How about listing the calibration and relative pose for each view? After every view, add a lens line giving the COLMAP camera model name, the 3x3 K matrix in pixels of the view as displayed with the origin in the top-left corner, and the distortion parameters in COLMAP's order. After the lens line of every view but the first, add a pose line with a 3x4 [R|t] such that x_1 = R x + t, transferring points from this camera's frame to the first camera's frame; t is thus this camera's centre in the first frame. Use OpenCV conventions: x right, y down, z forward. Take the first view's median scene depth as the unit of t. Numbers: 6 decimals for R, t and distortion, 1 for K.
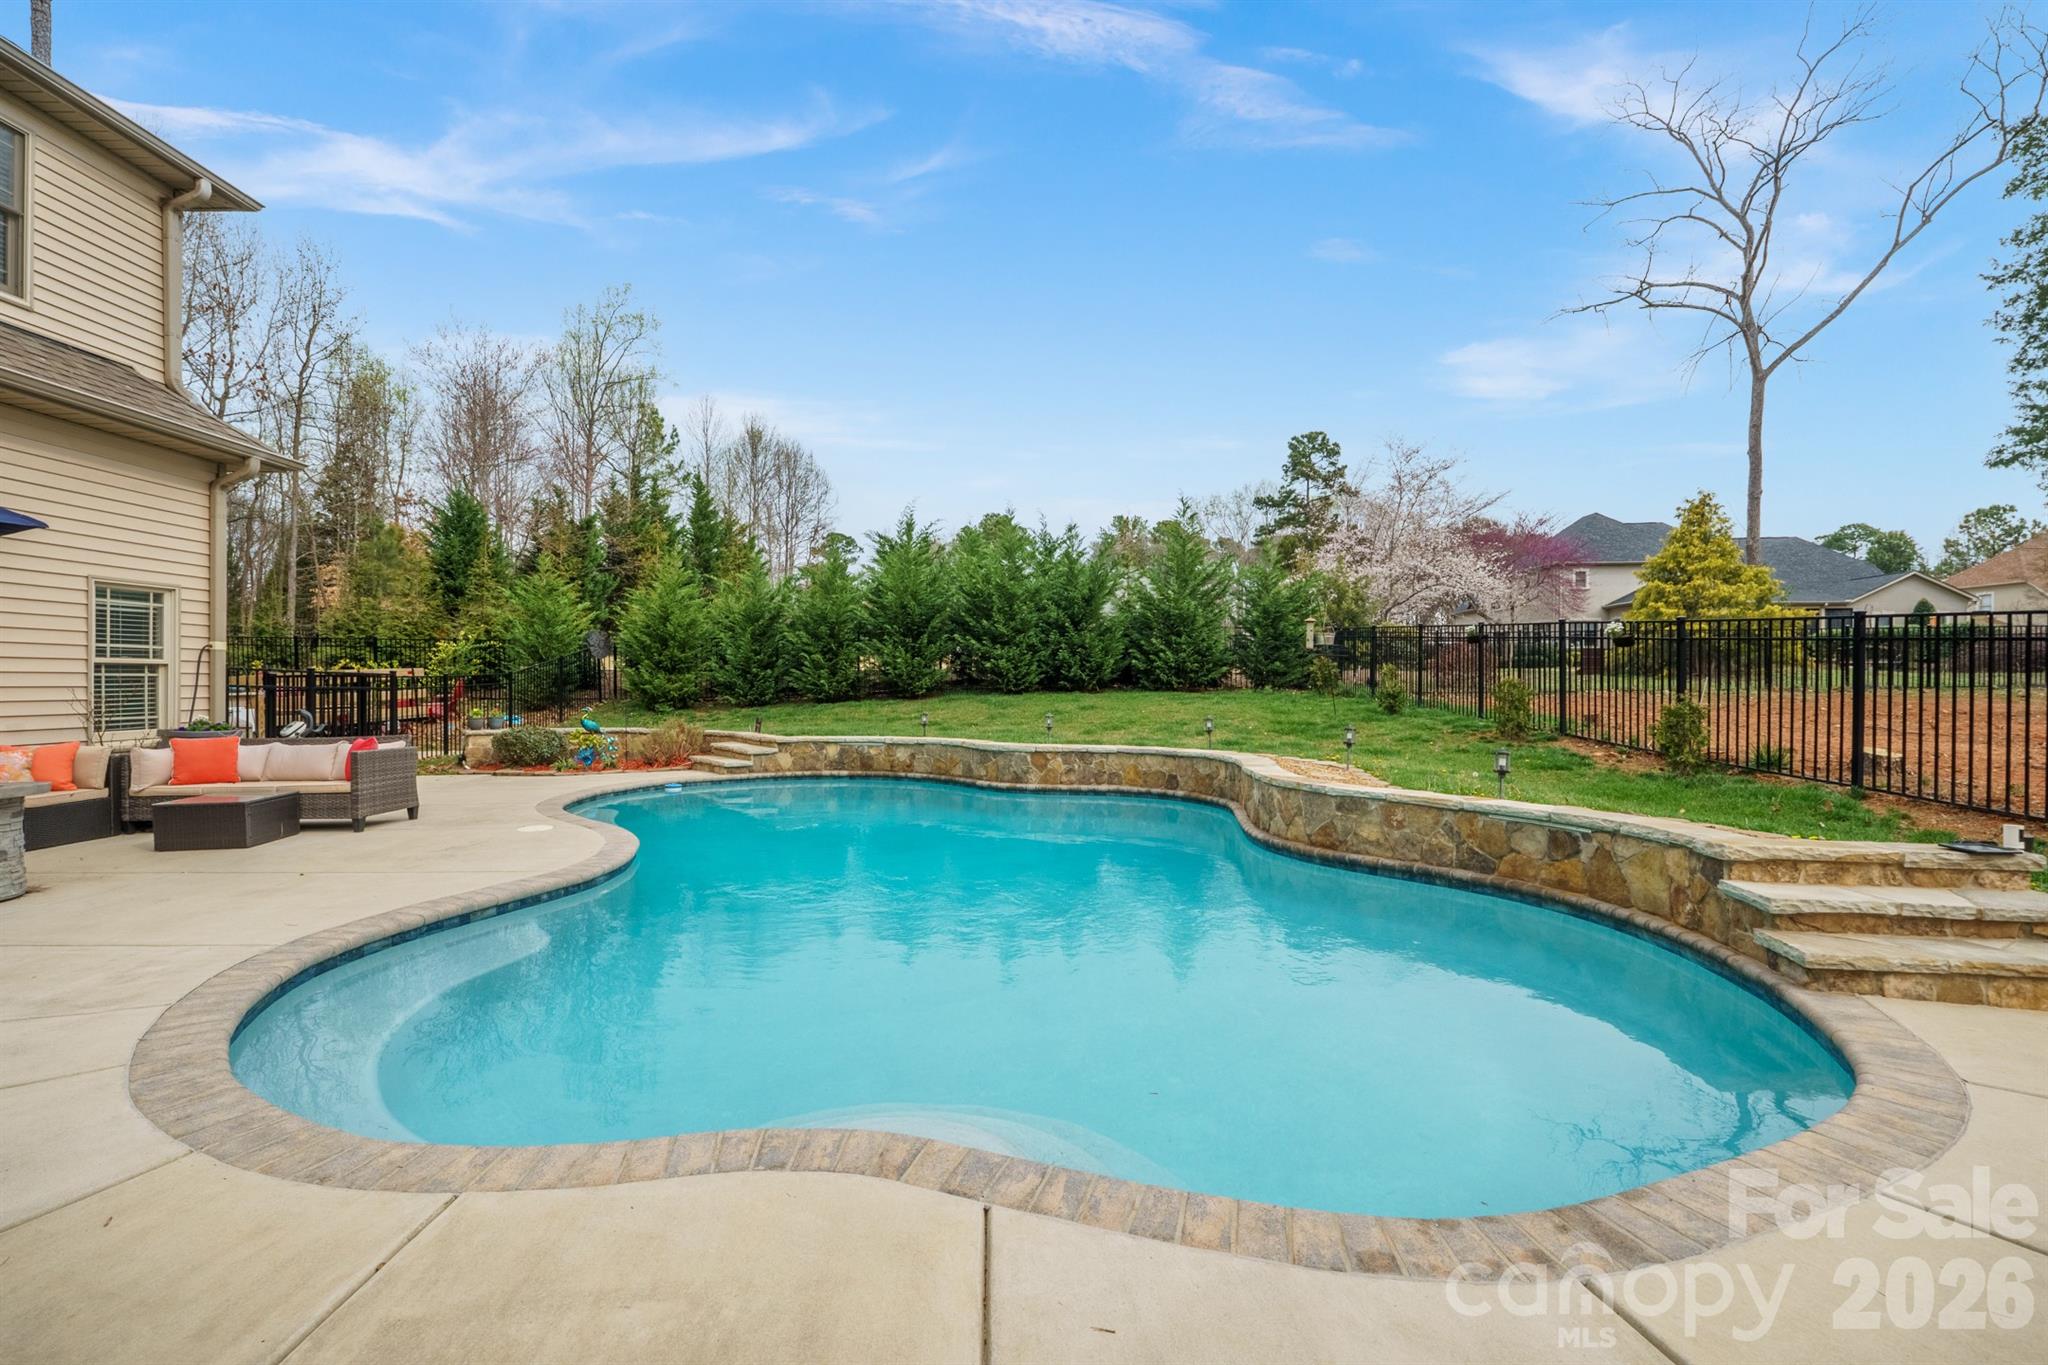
lens RADIAL K [[876.1, 0, 1024.8], [0, 876.1, 685.8], [0, 0, 1]] dist [-0.002578, 0.000105]
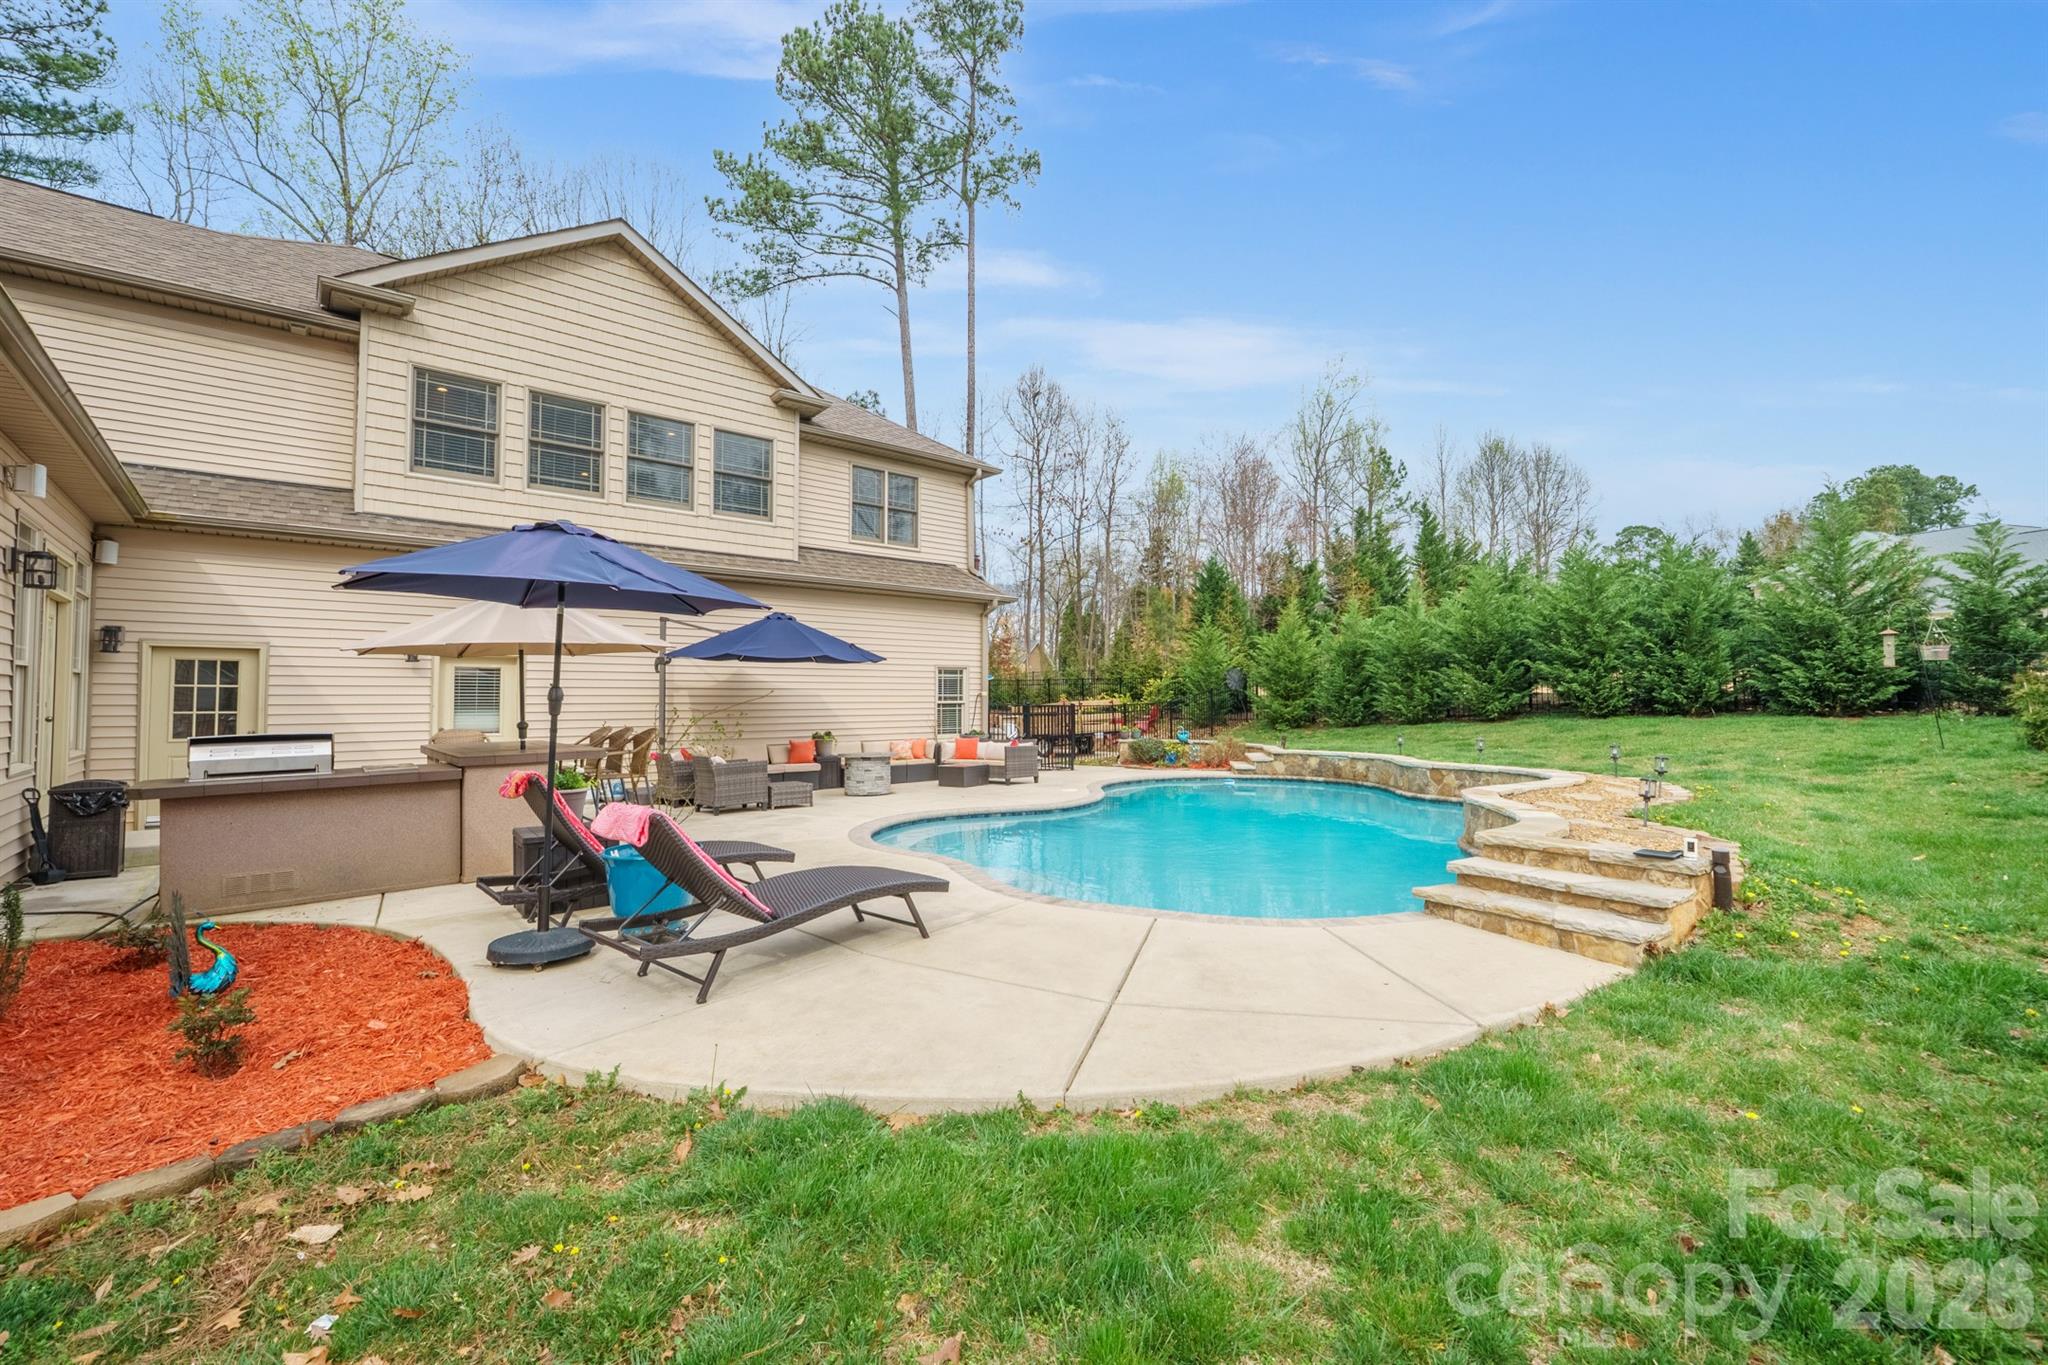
lens RADIAL K [[876.1, 0, 1024.6], [0, 876.1, 682.5], [0, 0, 1]] dist [-0.002578, 0.000105]
pose [[0.652282, -0.023199, -0.757621, 0.335588], [0.005243, 0.999646, -0.026097, -0.008530], [0.757958, 0.013051, 0.652173, -0.127187]]
